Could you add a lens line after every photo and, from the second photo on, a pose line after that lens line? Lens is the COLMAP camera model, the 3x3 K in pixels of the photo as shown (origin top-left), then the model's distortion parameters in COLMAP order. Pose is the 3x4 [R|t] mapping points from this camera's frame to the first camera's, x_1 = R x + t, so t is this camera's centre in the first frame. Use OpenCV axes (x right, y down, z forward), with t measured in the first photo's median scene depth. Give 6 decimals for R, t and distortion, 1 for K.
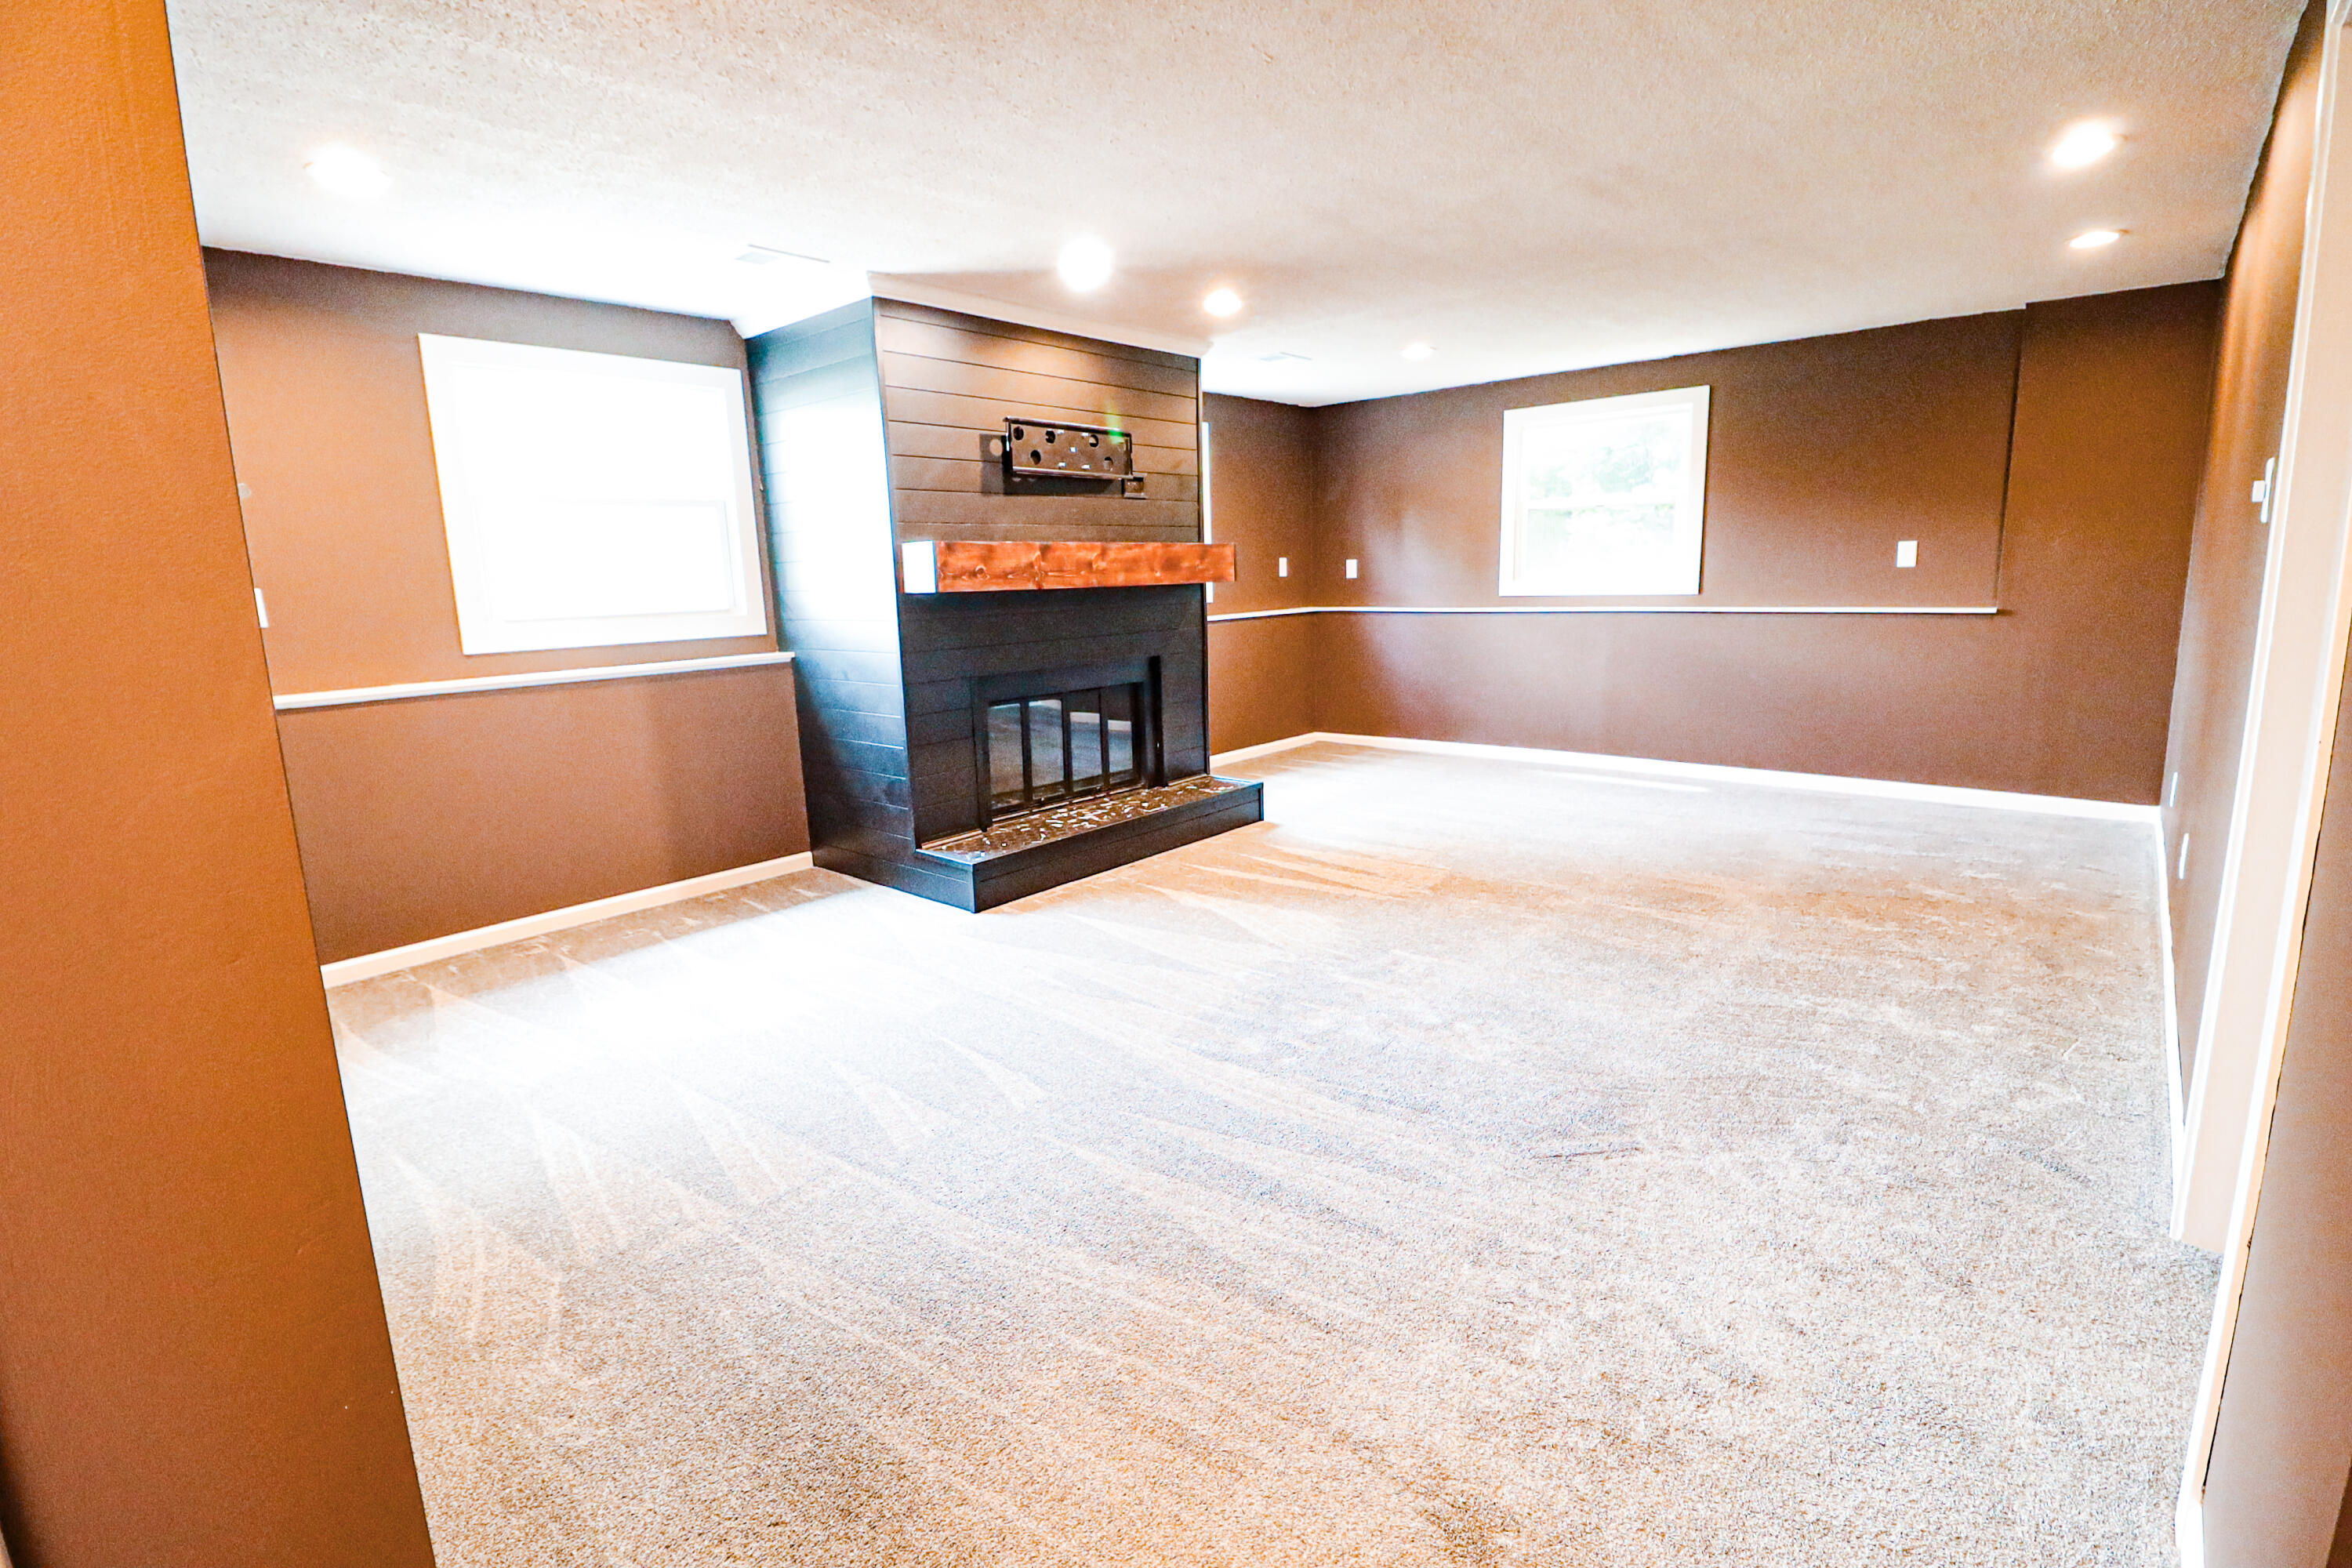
lens RADIAL K [[1087.3, 0, 1163.0], [0, 1087.3, 773.0], [0, 0, 1]] dist [-0.014644, -0.005478]
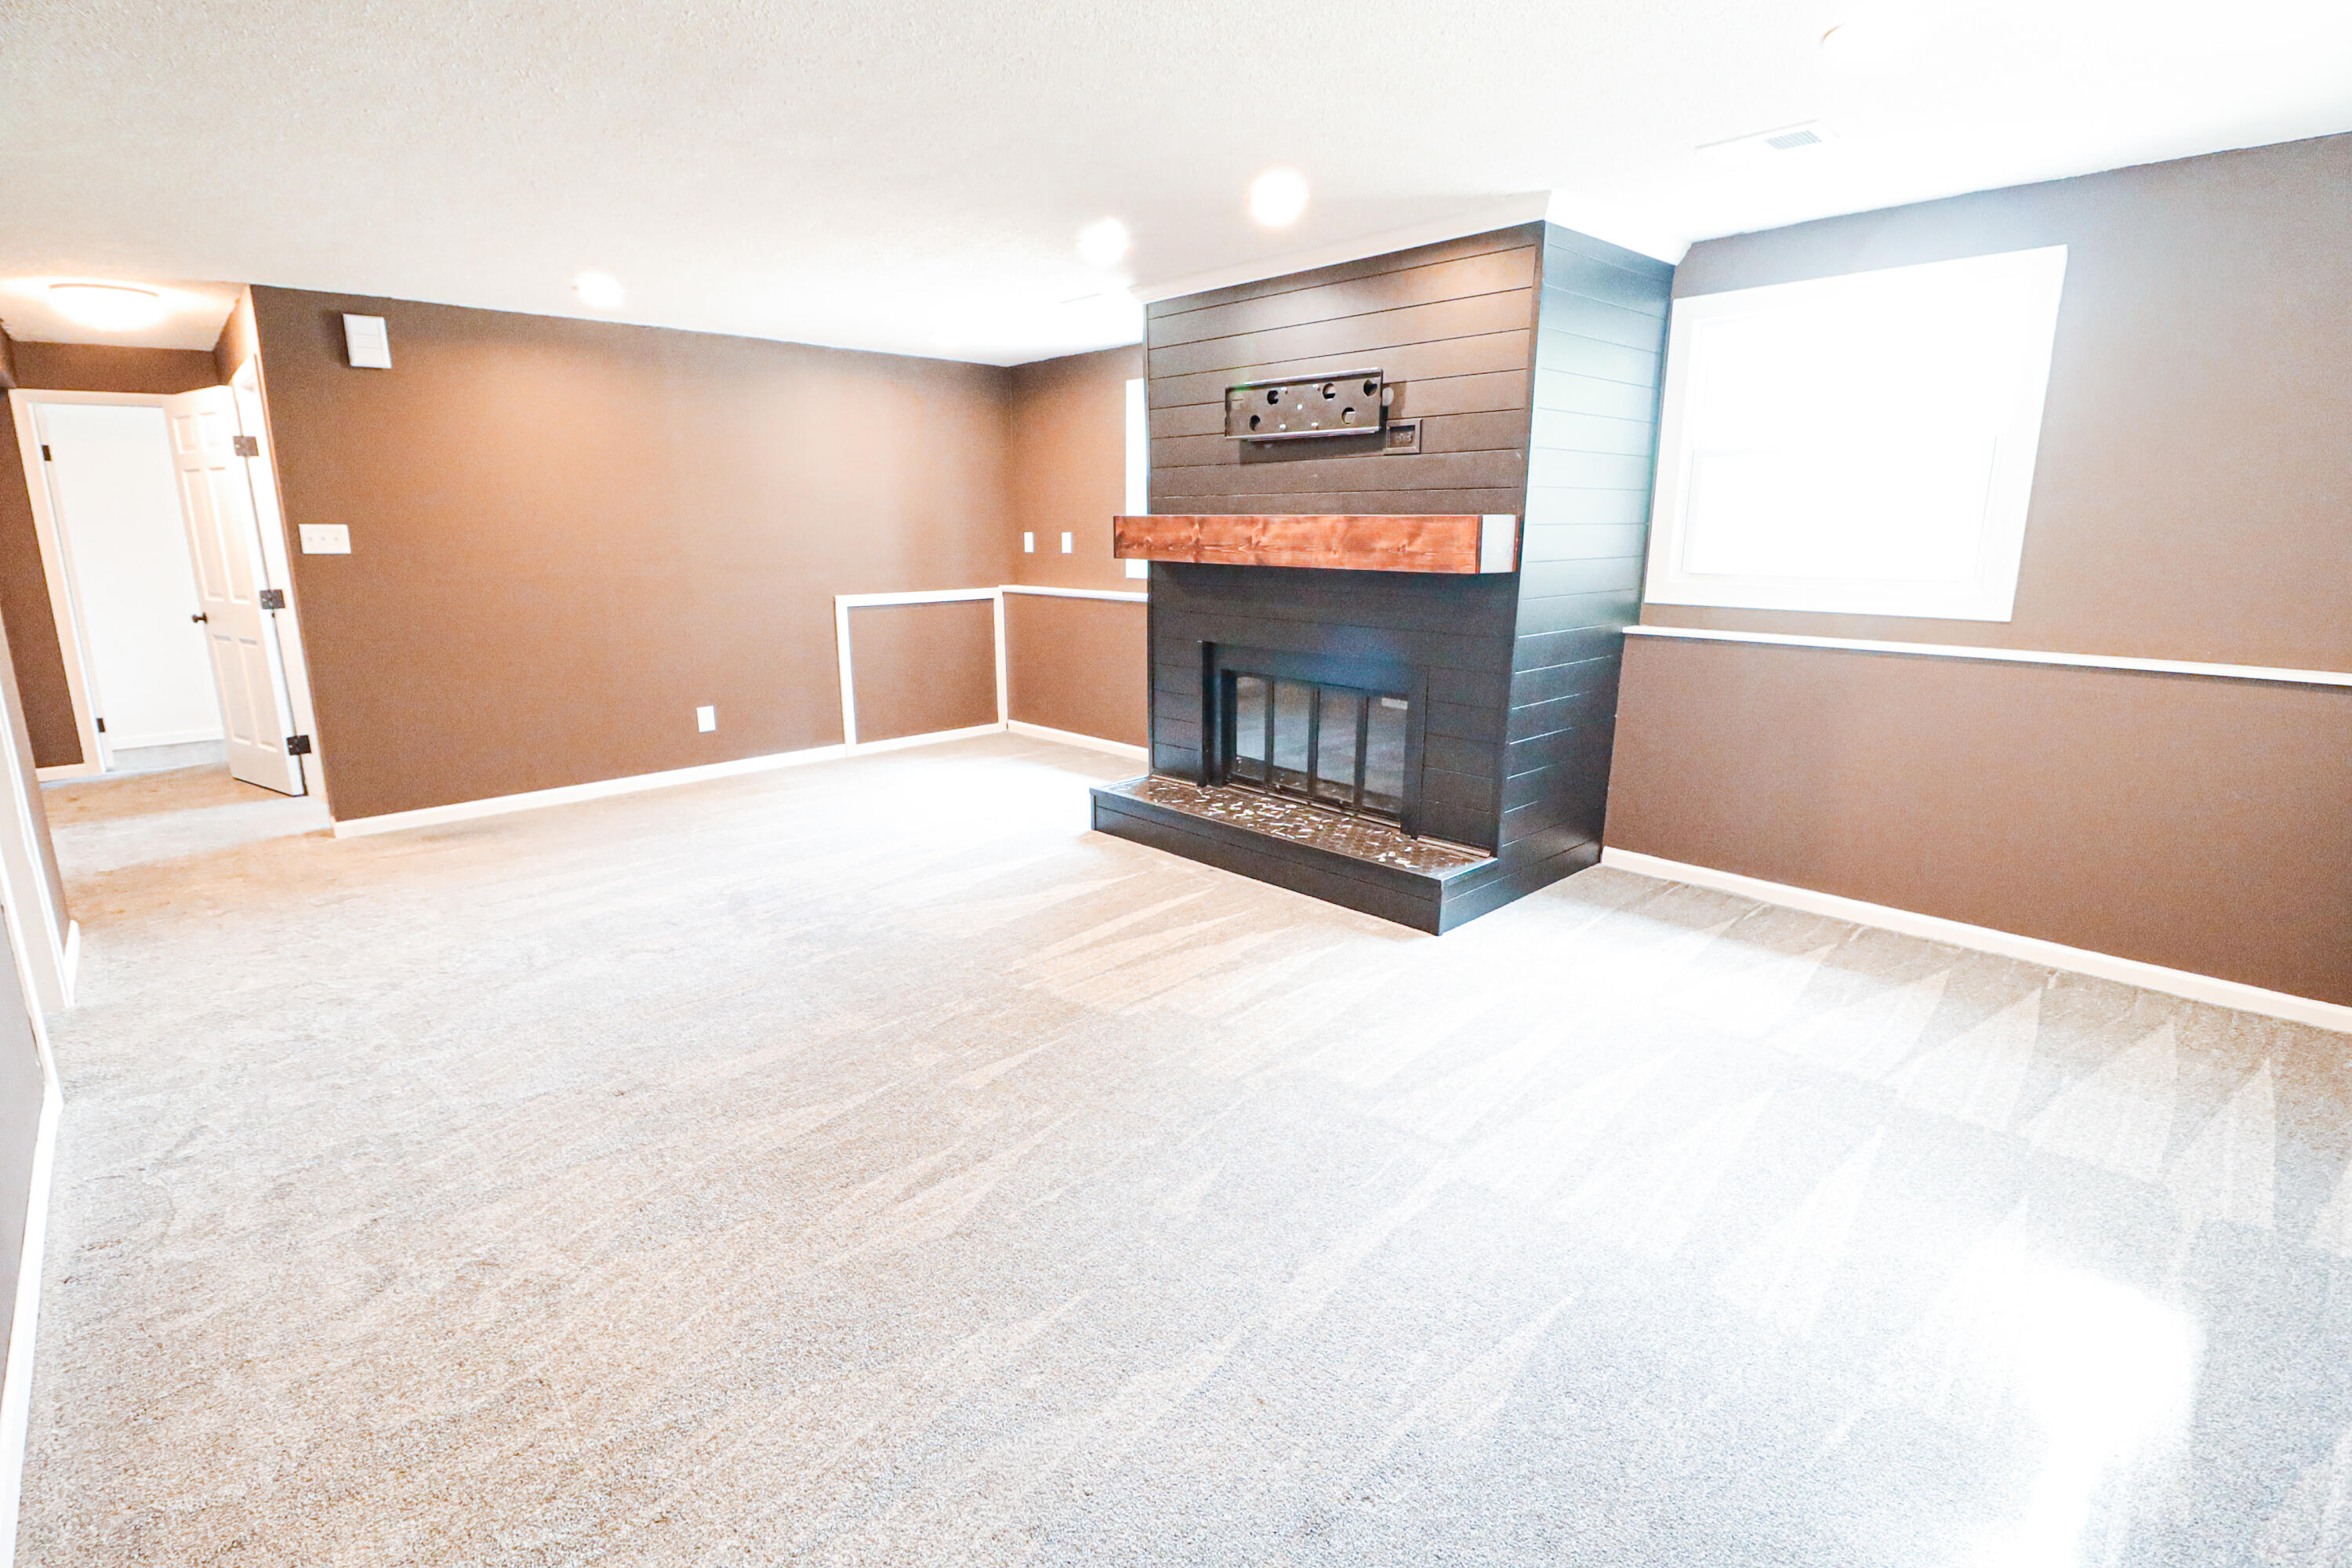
lens RADIAL K [[1087.3, 0, 1163.2], [0, 1087.3, 783.7], [0, 0, 1]] dist [-0.014644, -0.005478]
pose [[-0.097355, 0.263825, -0.959645, 0.843575], [-0.173892, 0.944884, 0.277408, -0.233497], [0.979941, 0.193881, -0.046112, 0.988320]]
